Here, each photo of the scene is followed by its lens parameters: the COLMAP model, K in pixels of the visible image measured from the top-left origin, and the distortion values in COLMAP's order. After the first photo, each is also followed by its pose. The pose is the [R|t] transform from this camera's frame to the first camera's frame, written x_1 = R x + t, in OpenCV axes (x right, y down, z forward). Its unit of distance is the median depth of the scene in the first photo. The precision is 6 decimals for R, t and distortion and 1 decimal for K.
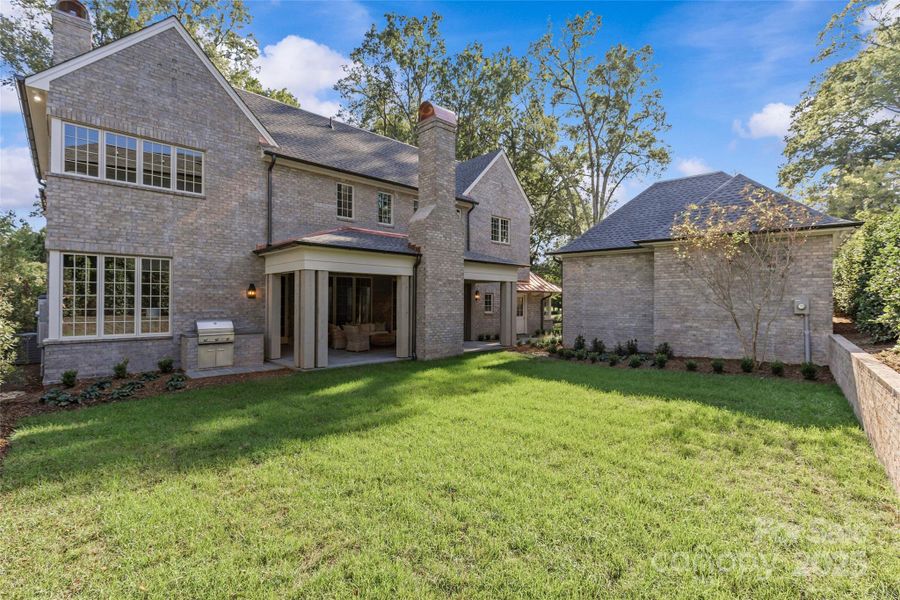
lens RADIAL K [[403.6, 0, 450.0], [0, 403.6, 300.0], [0, 0, 1]] dist [0.002312, 0.000392]
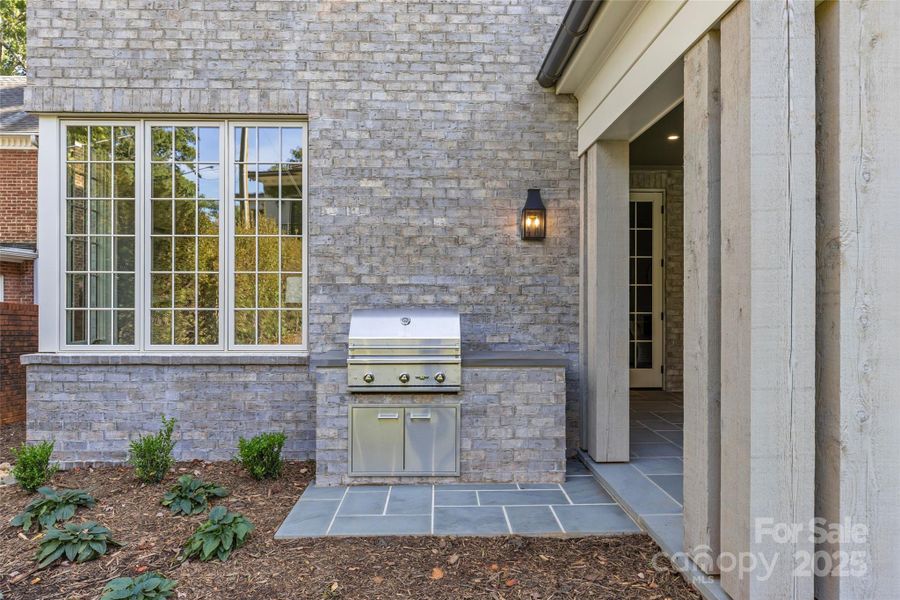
lens RADIAL K [[573.6, 0, 450.0], [0, 573.6, 300.0], [0, 0, 1]] dist [-0.000236, 0.000246]
pose [[0.740205, -0.003354, -0.672372, -0.281872], [0.003754, 0.999993, -0.000854, 0.042805], [0.672370, -0.001892, 0.740213, 0.714450]]
